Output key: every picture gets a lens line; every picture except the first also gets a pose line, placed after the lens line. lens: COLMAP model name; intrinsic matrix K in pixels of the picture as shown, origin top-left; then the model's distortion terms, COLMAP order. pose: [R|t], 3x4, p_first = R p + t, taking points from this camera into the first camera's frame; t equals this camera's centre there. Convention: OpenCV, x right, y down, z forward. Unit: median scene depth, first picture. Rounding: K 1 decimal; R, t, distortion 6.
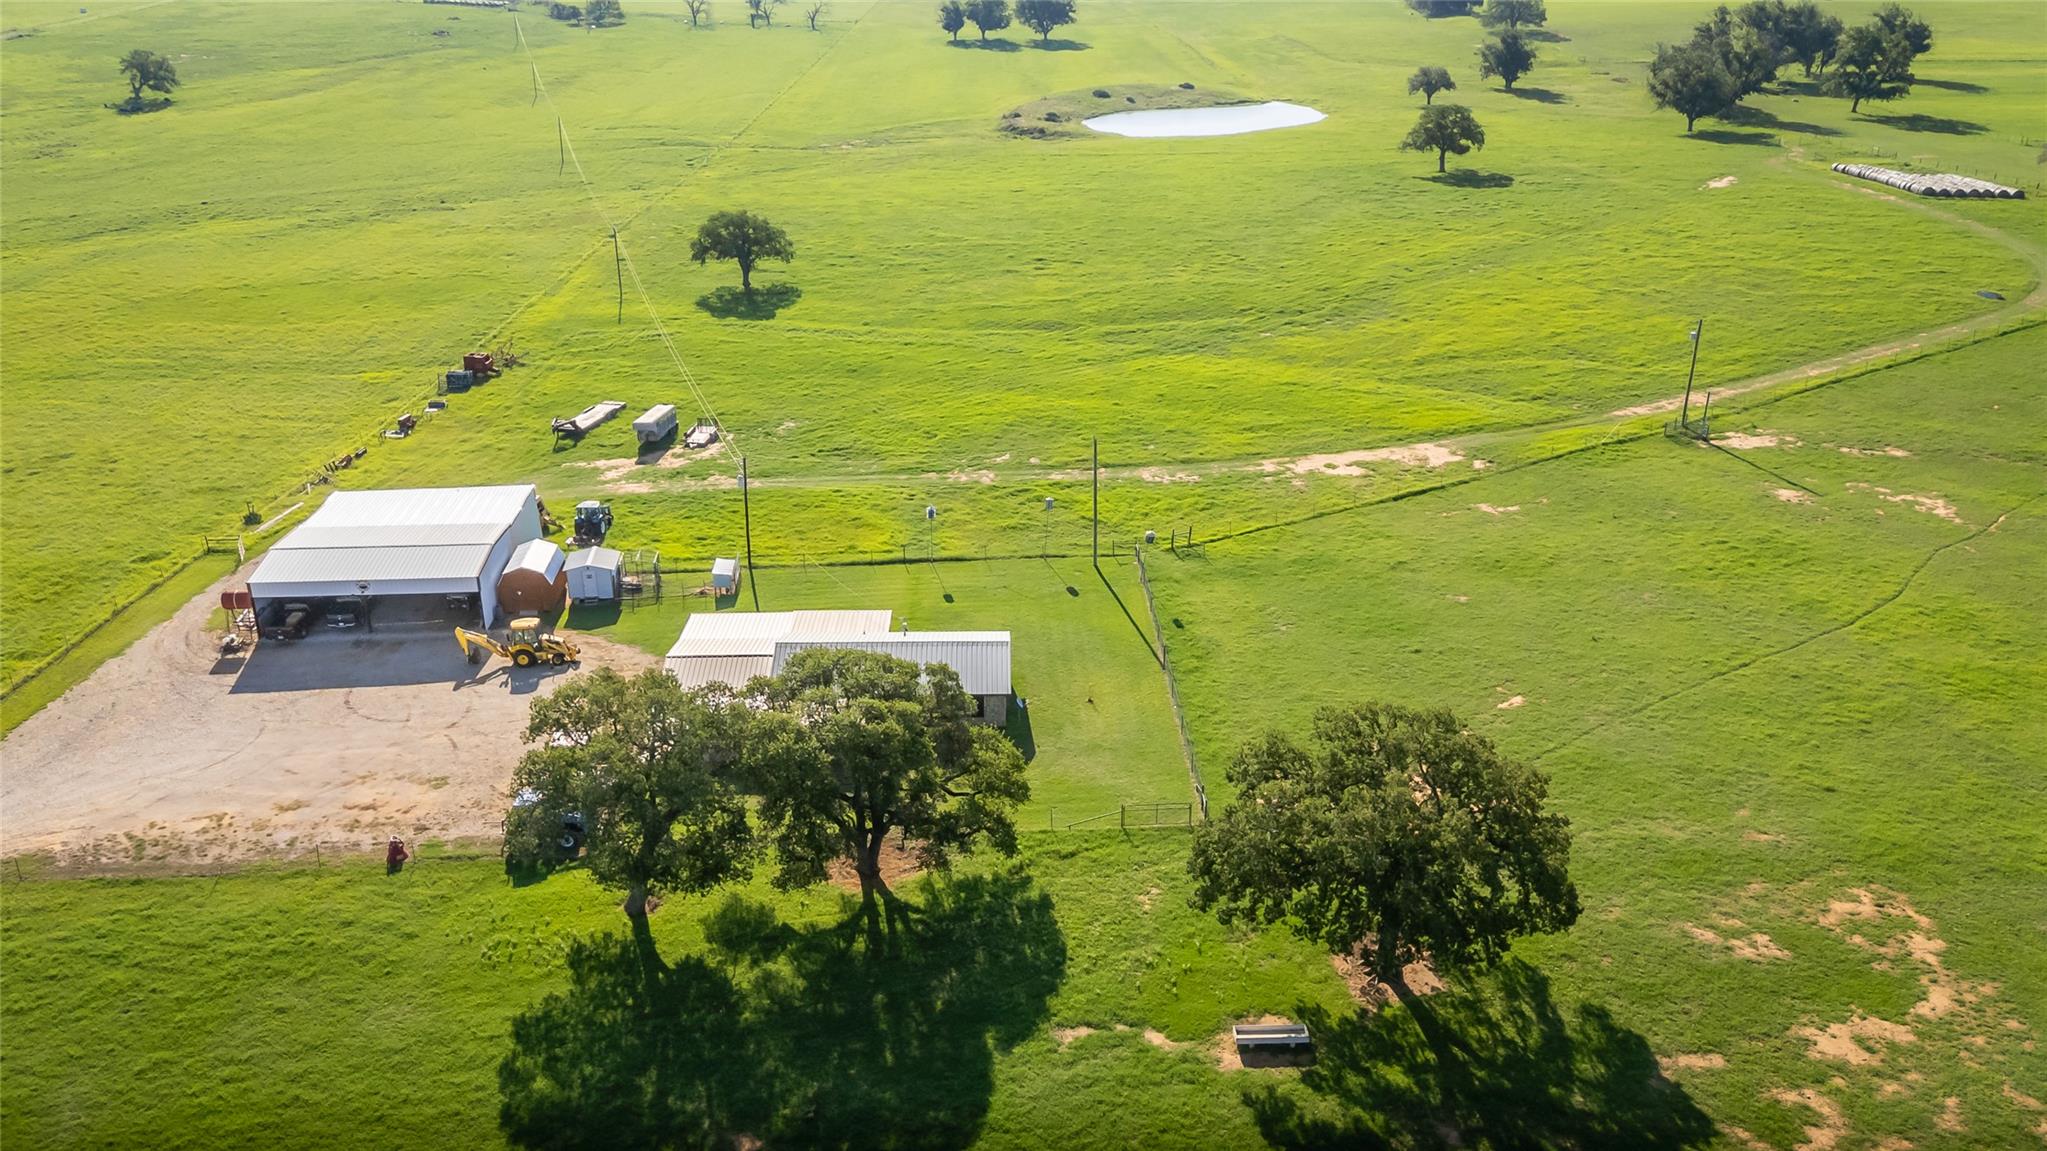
lens RADIAL K [[1663.3, 0, 1057.6], [0, 1663.3, 574.0], [0, 0, 1]] dist [0.065278, -0.050285]
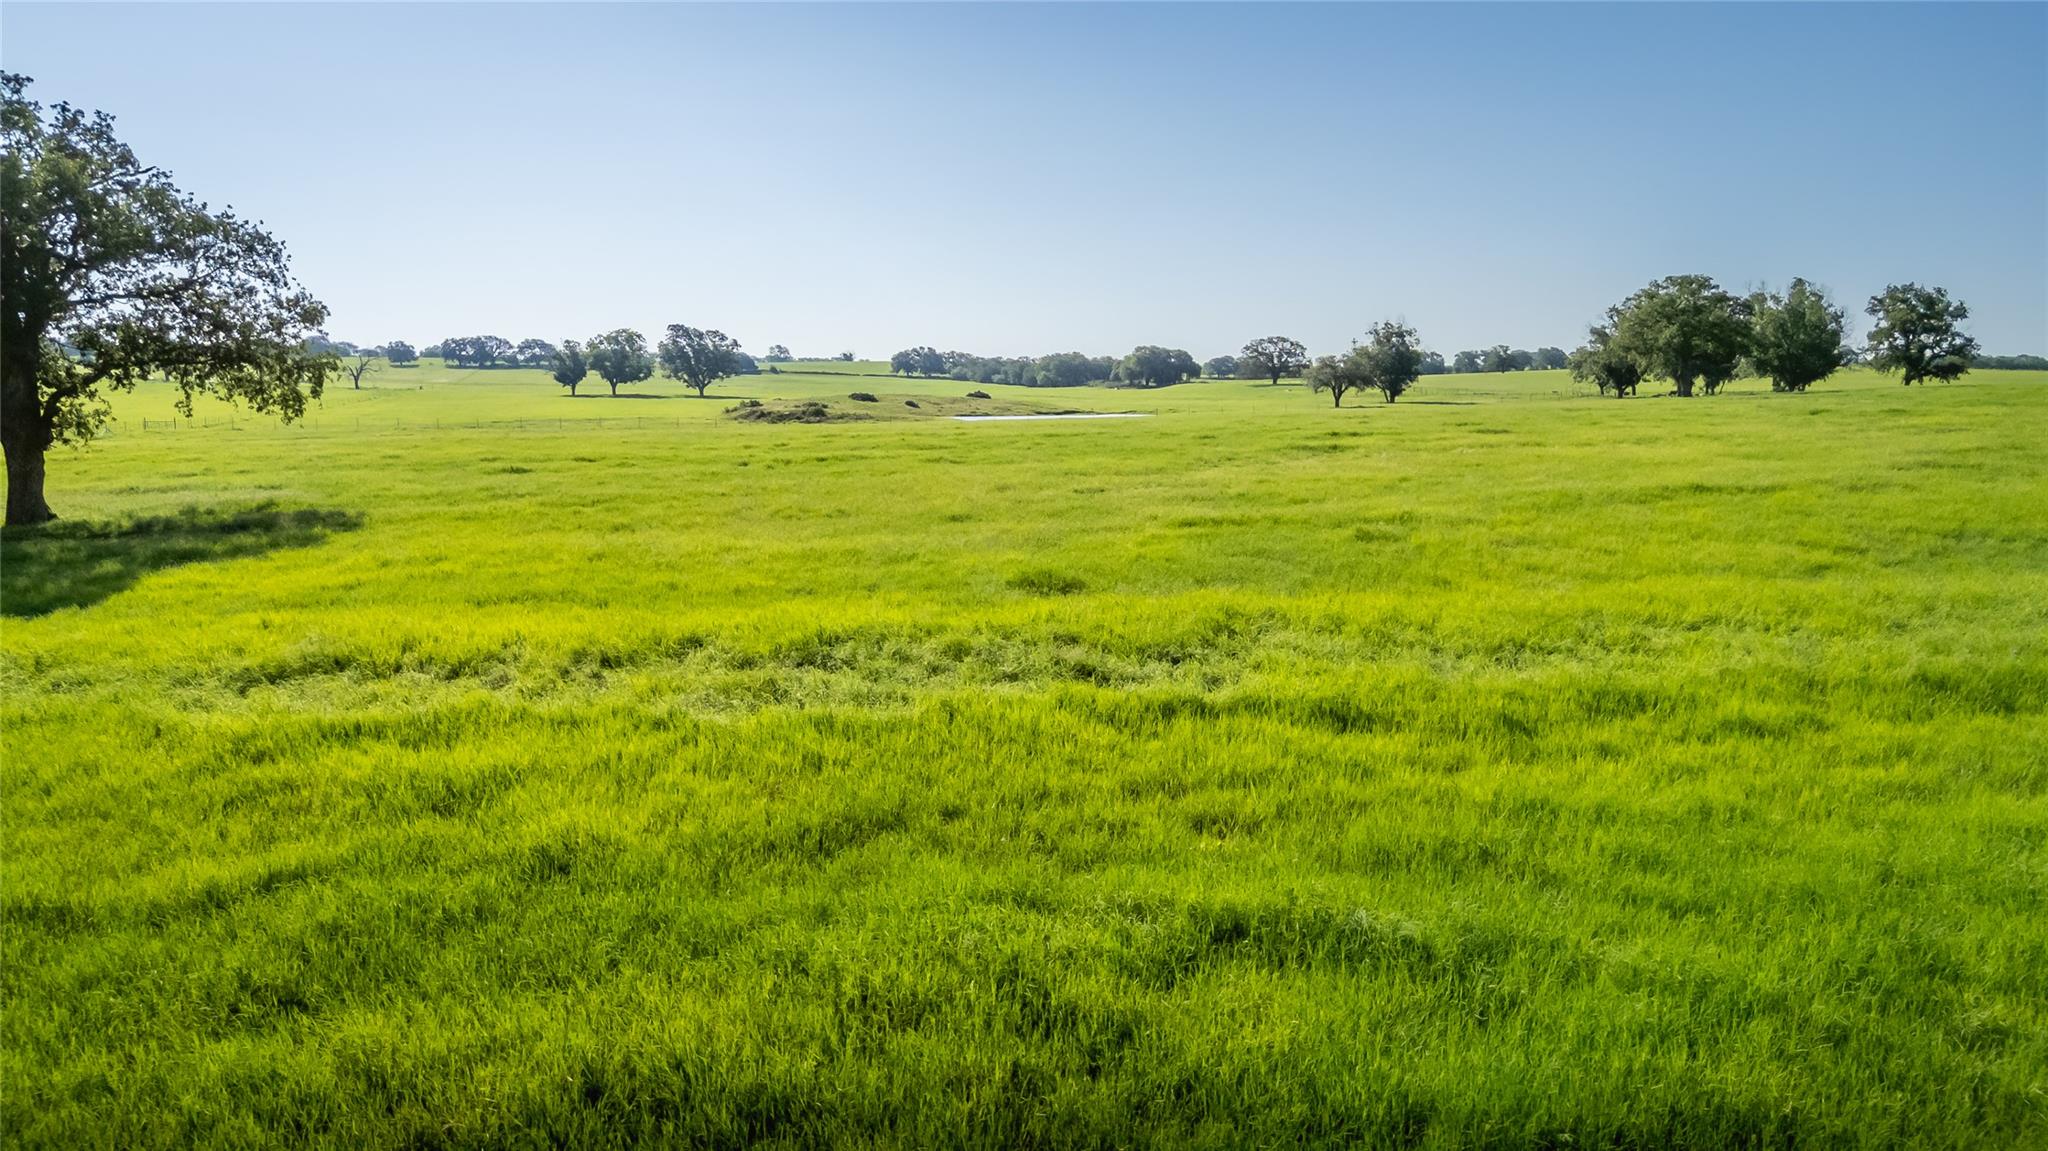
lens RADIAL K [[1601.4, 0, 1024.0], [0, 1601.4, 575.5], [0, 0, 1]] dist [0.068055, -0.052127]
pose [[0.966104, -0.036156, 0.255607, -0.111519], [0.104779, 0.959838, -0.260256, -0.094890], [-0.235932, 0.278217, 0.931092, 0.696686]]
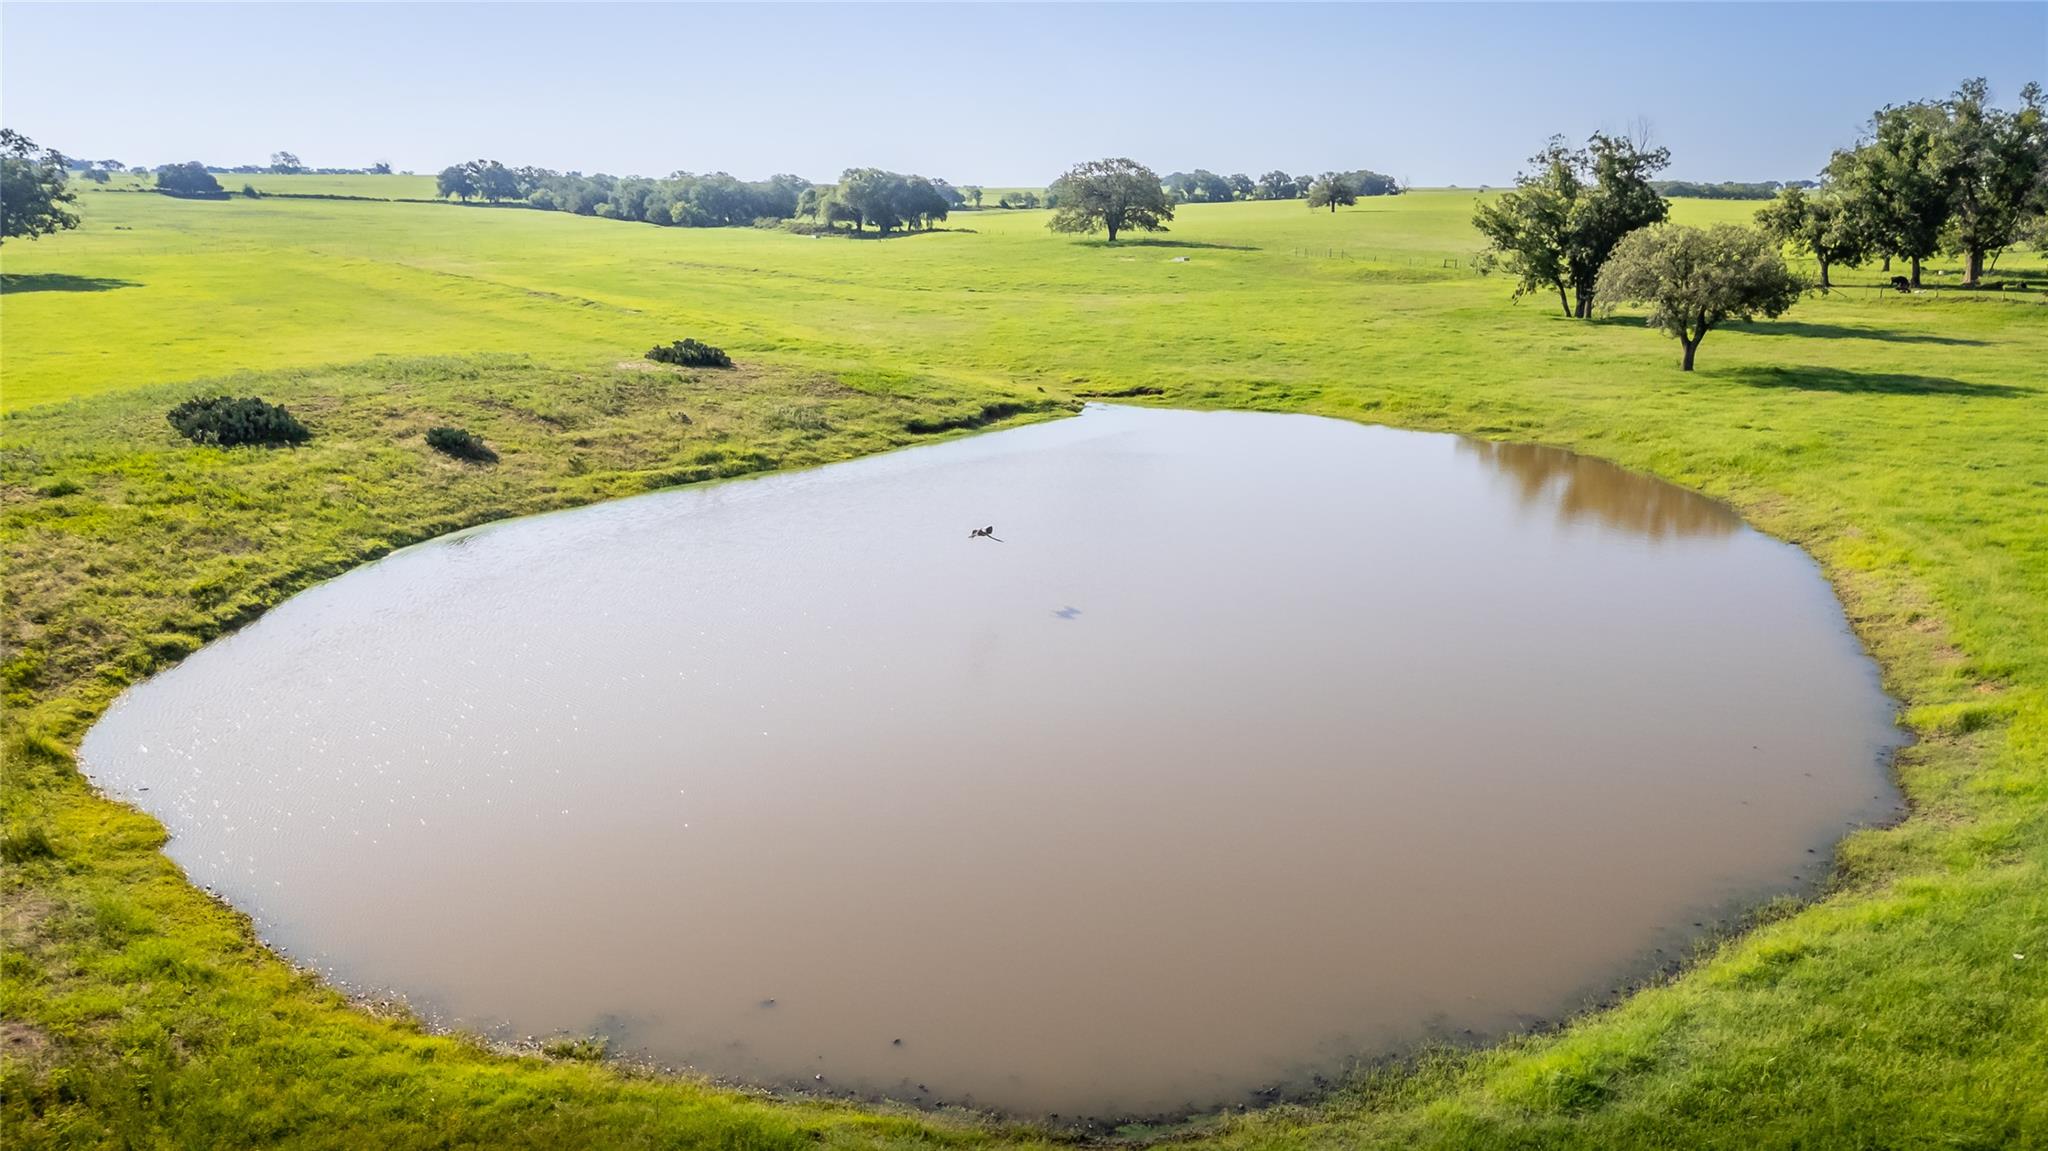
lens RADIAL K [[1601.4, 0, 1024.0], [0, 1601.4, 575.5], [0, 0, 1]] dist [0.068055, -0.052127]
pose [[0.871983, -0.121089, 0.474324, 0.026217], [0.196737, 0.973917, -0.113047, -0.380144], [-0.448263, 0.191892, 0.873062, 1.317715]]
